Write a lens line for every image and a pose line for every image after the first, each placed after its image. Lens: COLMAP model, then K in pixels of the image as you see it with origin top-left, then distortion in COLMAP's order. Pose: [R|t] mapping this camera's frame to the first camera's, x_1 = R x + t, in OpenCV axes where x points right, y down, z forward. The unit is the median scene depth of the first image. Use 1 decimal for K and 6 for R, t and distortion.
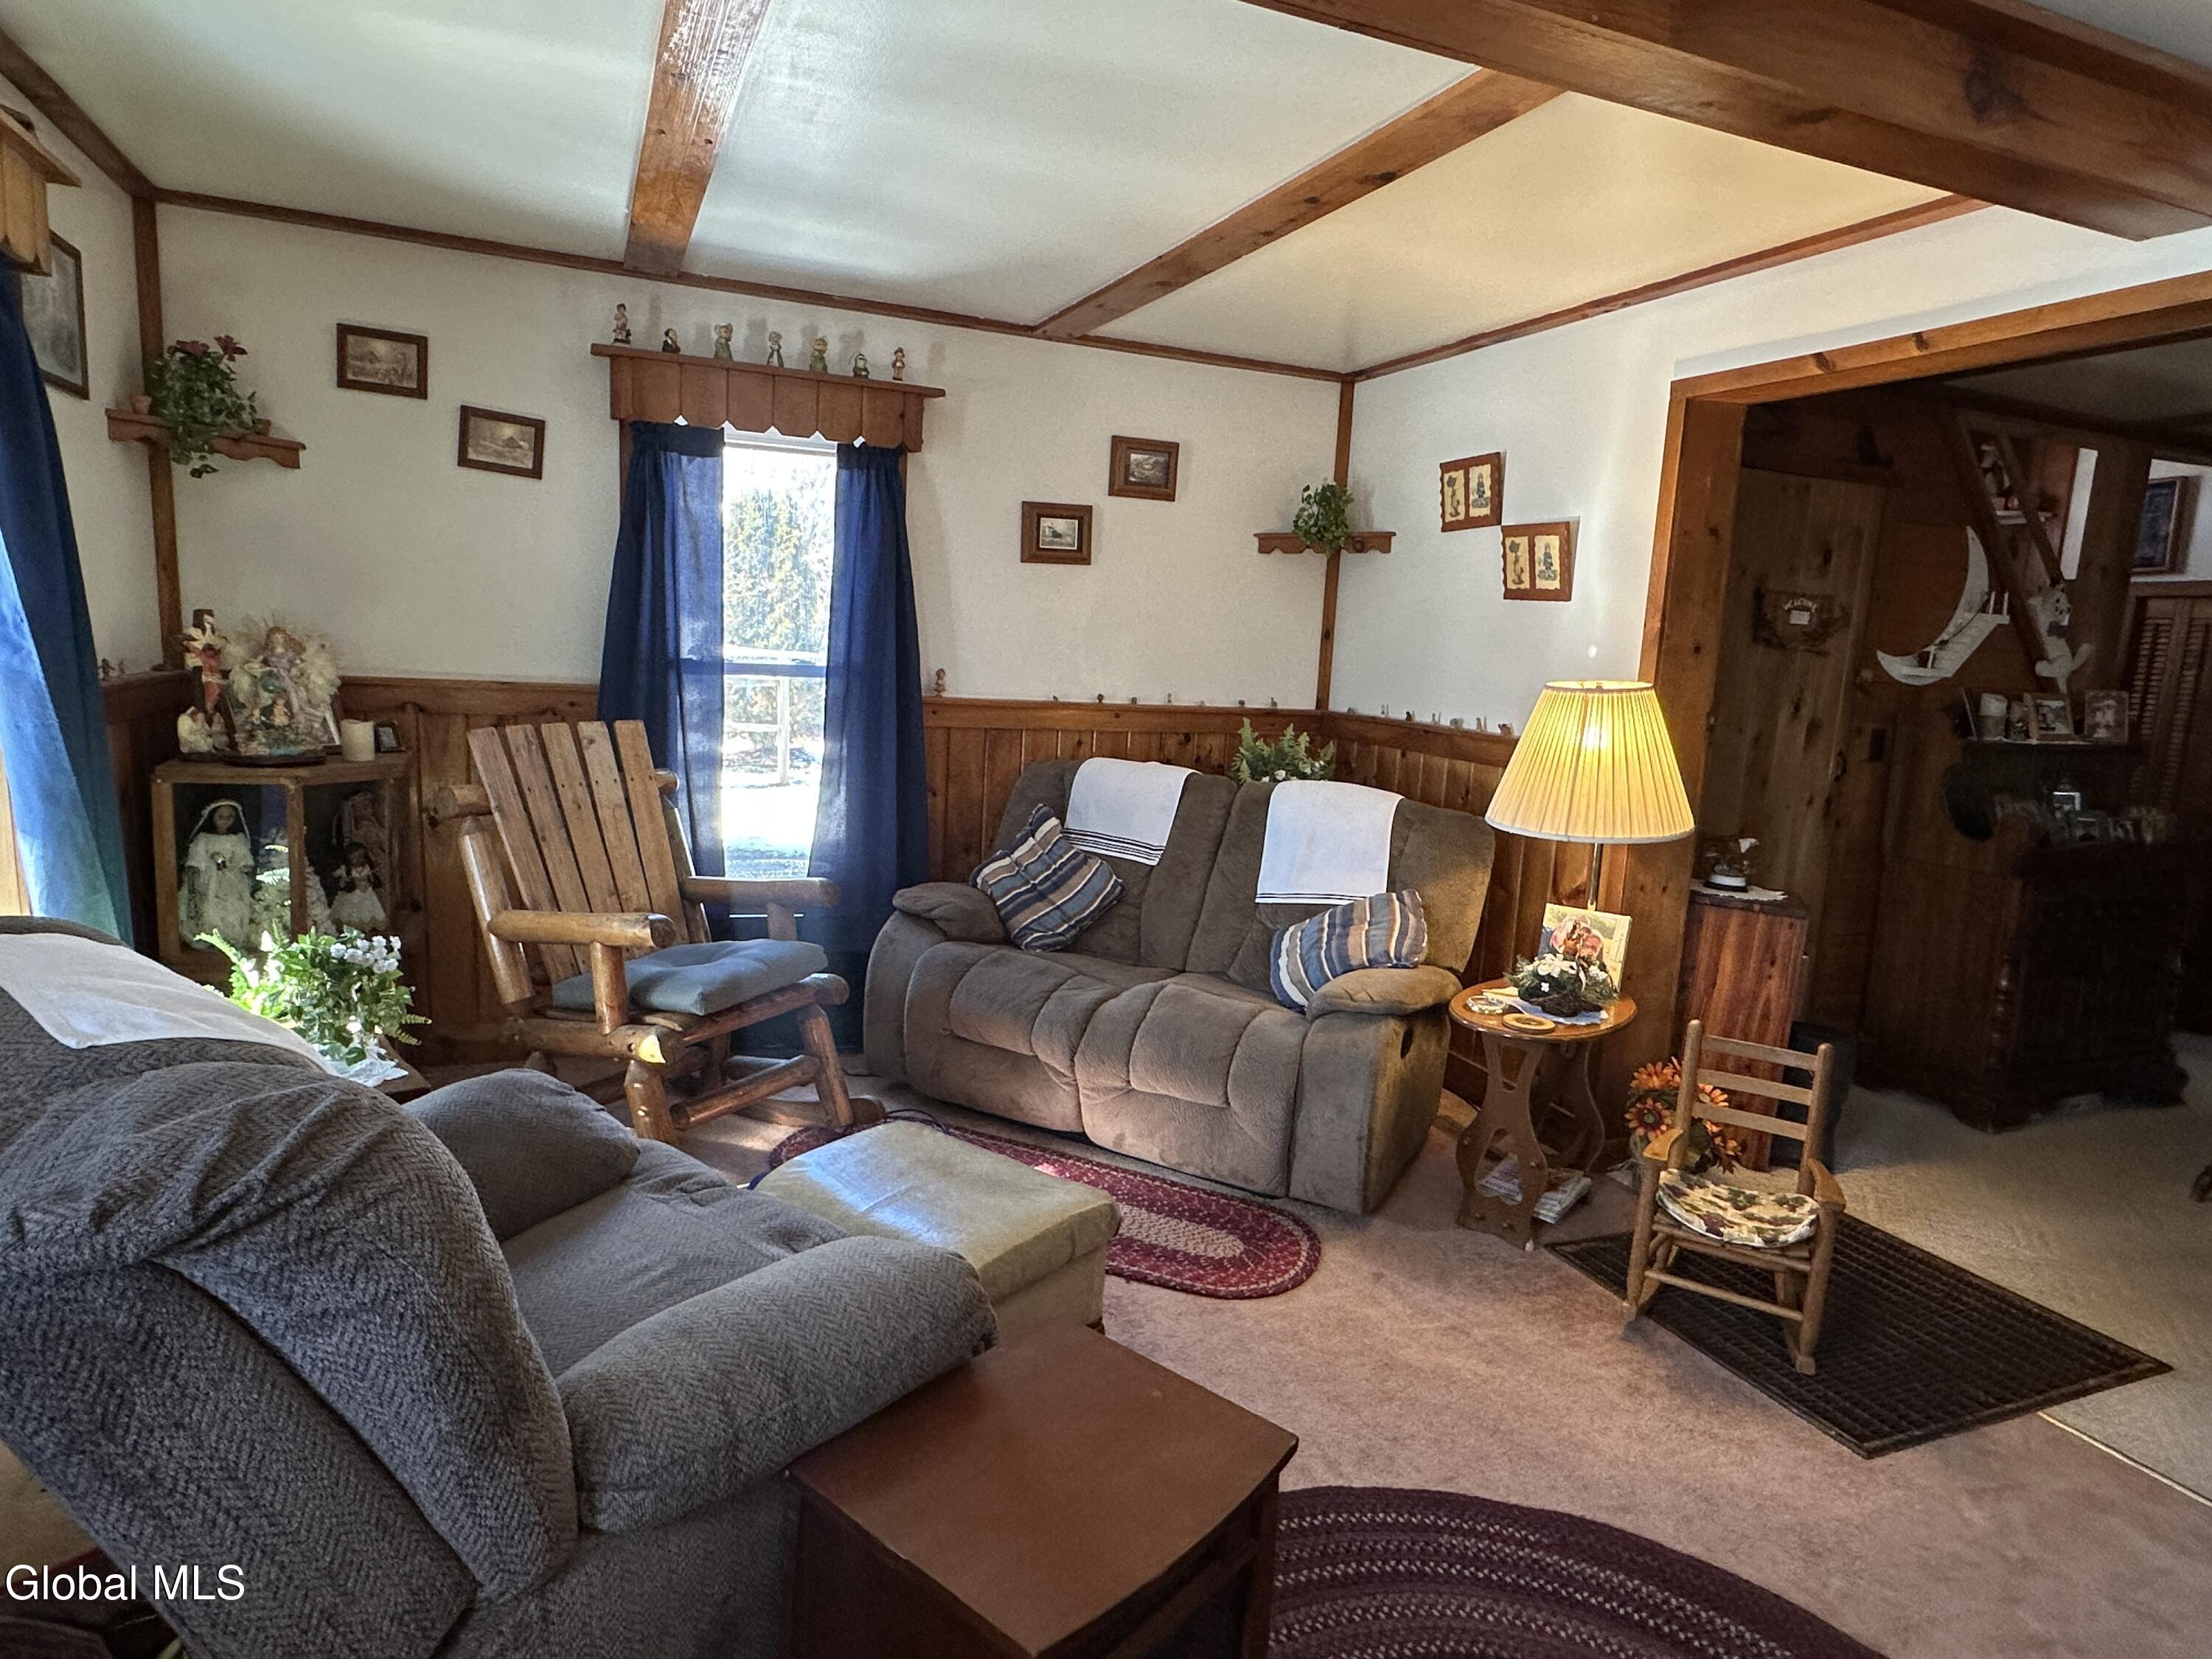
lens RADIAL K [[1271.3, 0, 1107.0], [0, 1271.3, 831.7], [0, 0, 1]] dist [-0.001705, 0.000762]
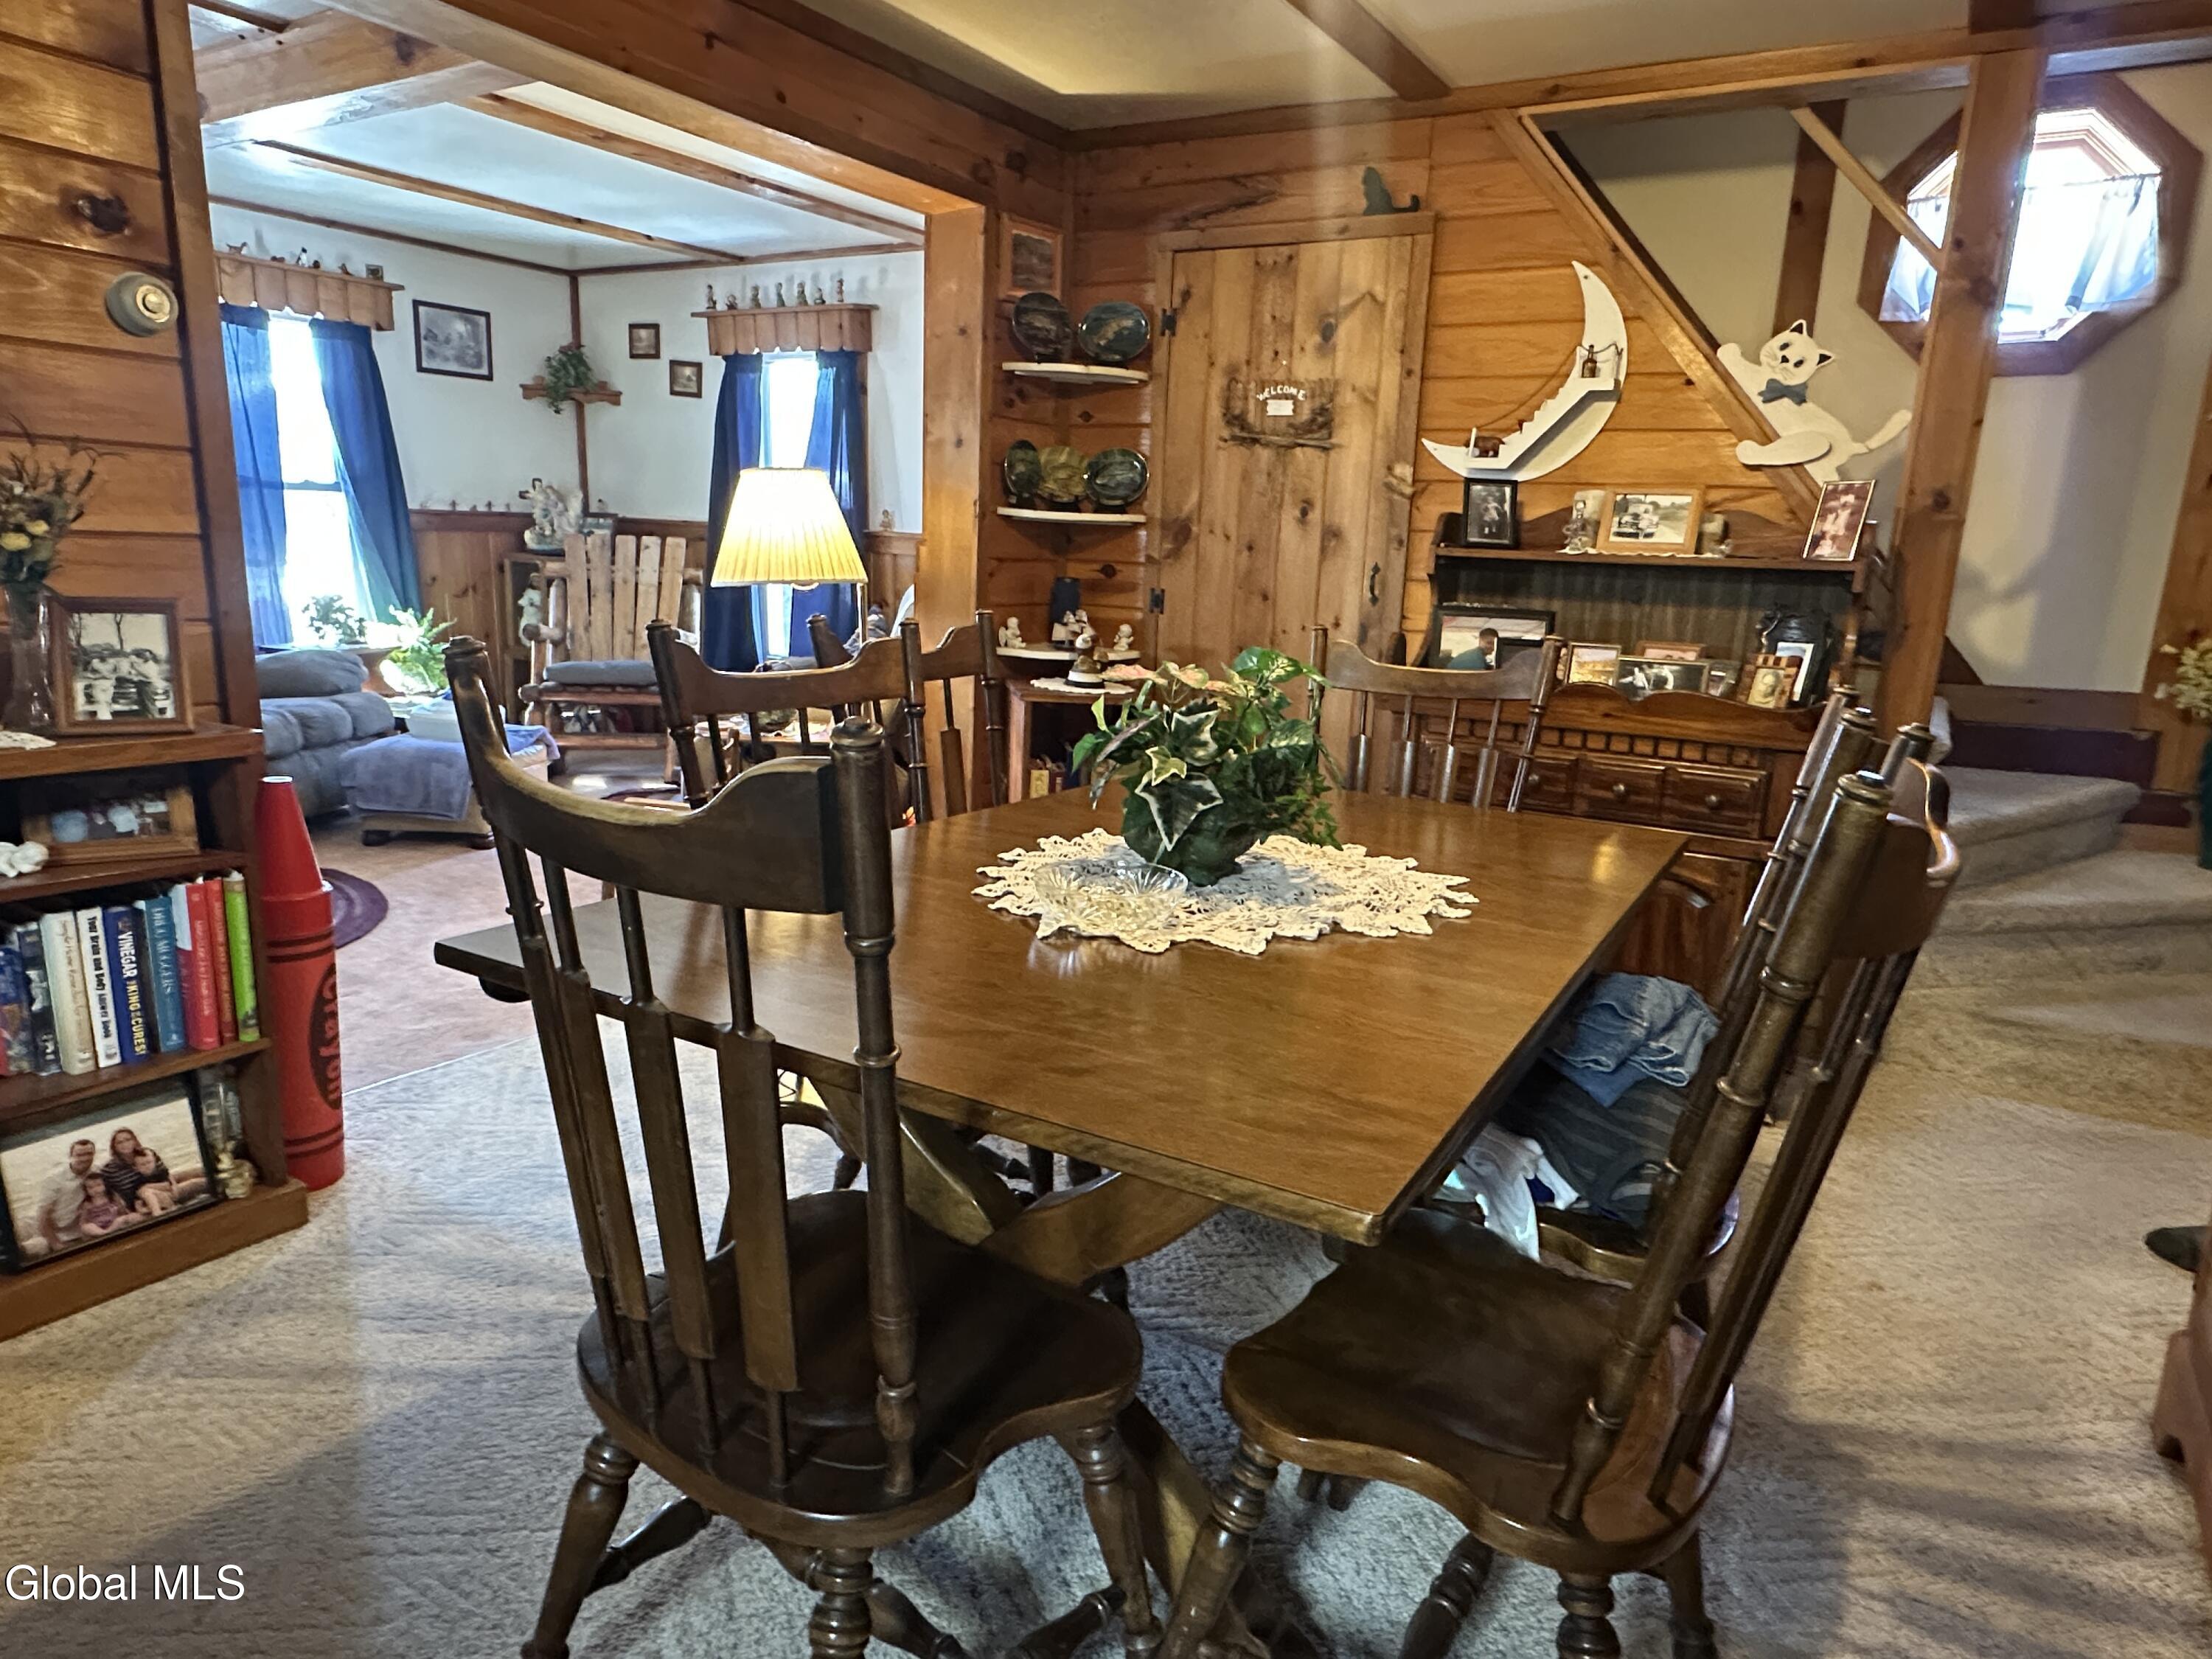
lens RADIAL K [[1336.0, 0, 1105.3], [0, 1336.0, 830.4], [0, 0, 1]] dist [-0.002584, -0.000232]
pose [[0.594275, 0.149884, -0.790172, 1.328488], [-0.133004, 0.987268, 0.087241, 0.062436], [0.793188, 0.053251, 0.606644, 0.368742]]
